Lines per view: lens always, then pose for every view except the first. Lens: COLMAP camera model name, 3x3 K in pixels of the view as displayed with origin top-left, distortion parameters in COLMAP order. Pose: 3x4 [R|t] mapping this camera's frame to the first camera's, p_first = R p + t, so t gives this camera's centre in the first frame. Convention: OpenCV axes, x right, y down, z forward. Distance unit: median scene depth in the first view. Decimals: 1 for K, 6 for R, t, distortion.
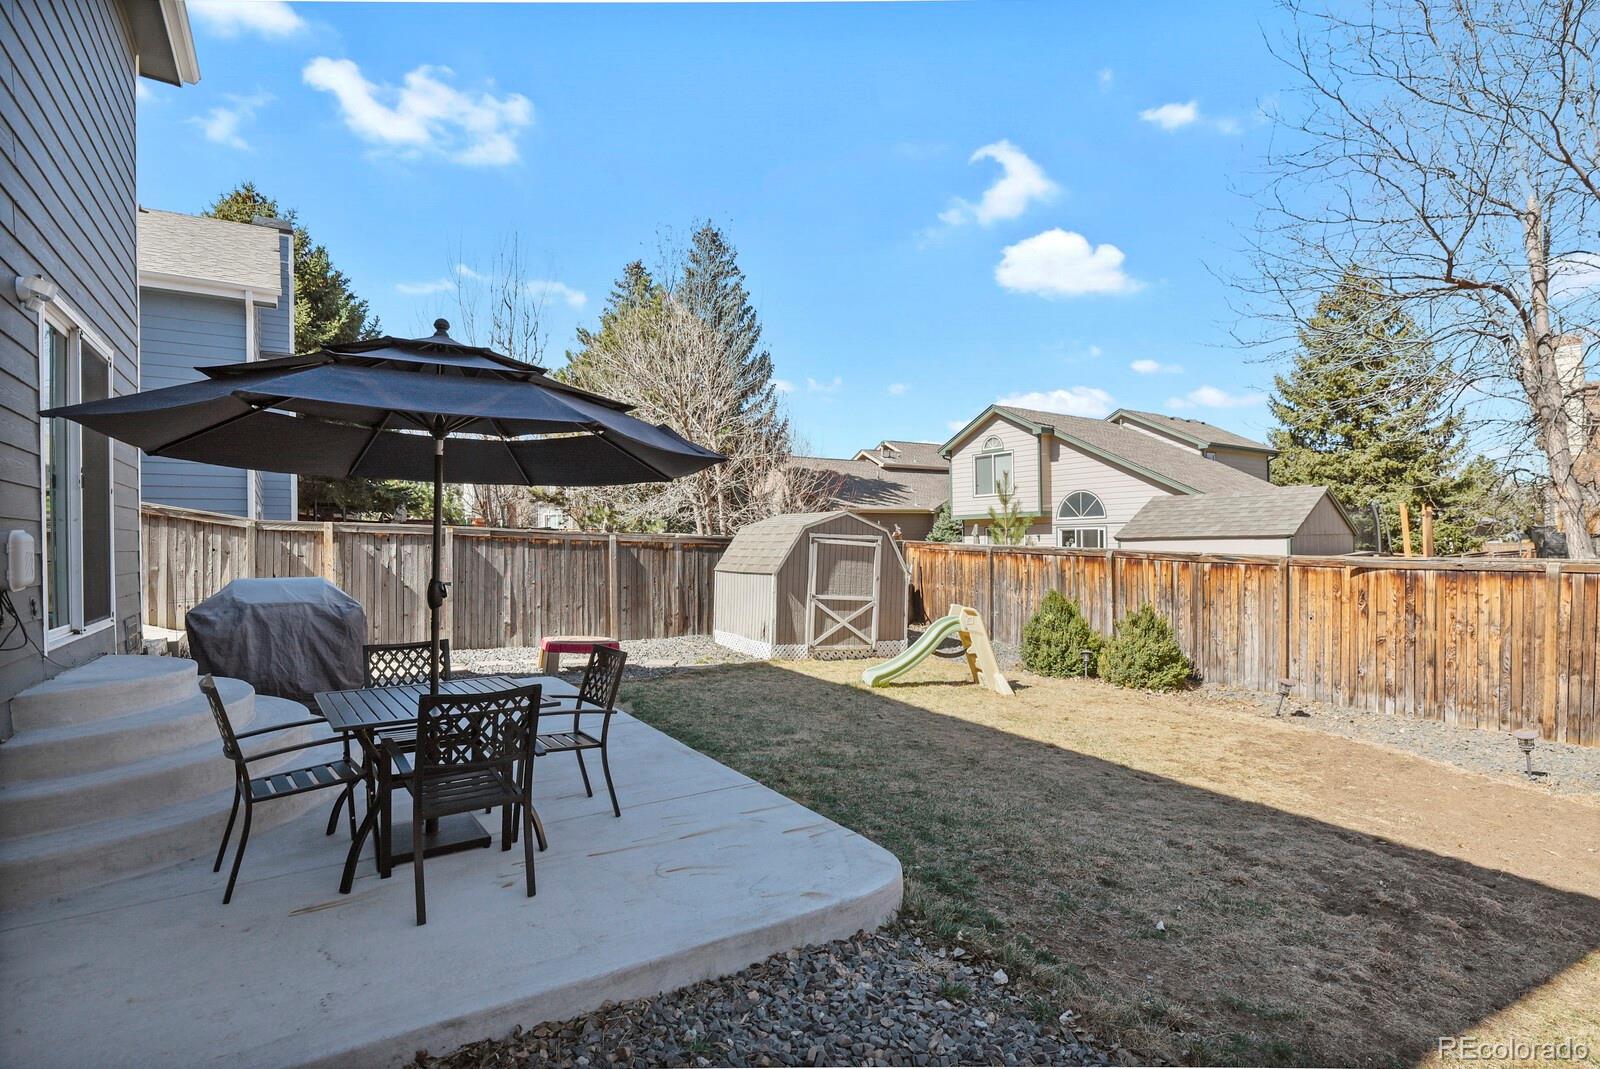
lens RADIAL K [[778.4, 0, 798.3], [0, 778.4, 544.9], [0, 0, 1]] dist [-0.015585, -0.000318]
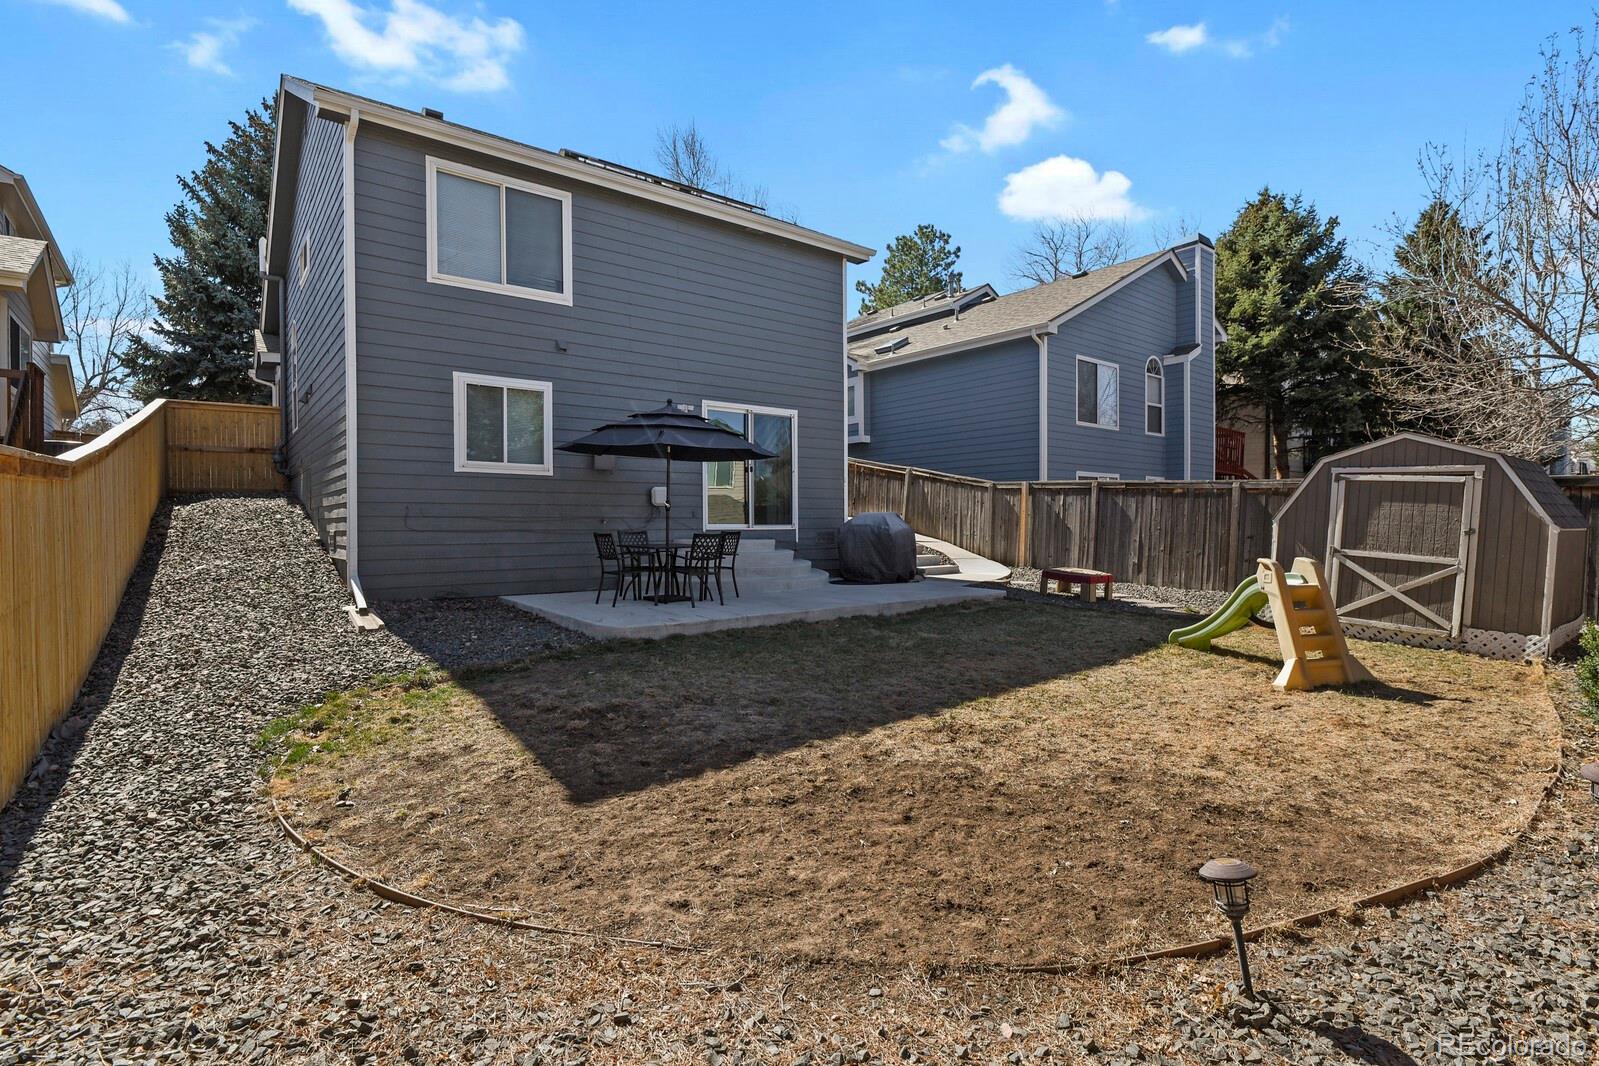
lens RADIAL K [[777.9, 0, 798.8], [0, 777.9, 536.1], [0, 0, 1]] dist [-0.015585, -0.000318]
pose [[0.087991, 0.024390, -0.995823, 0.710359], [-0.001494, 0.999702, 0.024353, 0.033526], [0.996120, -0.000655, 0.088001, 0.400780]]
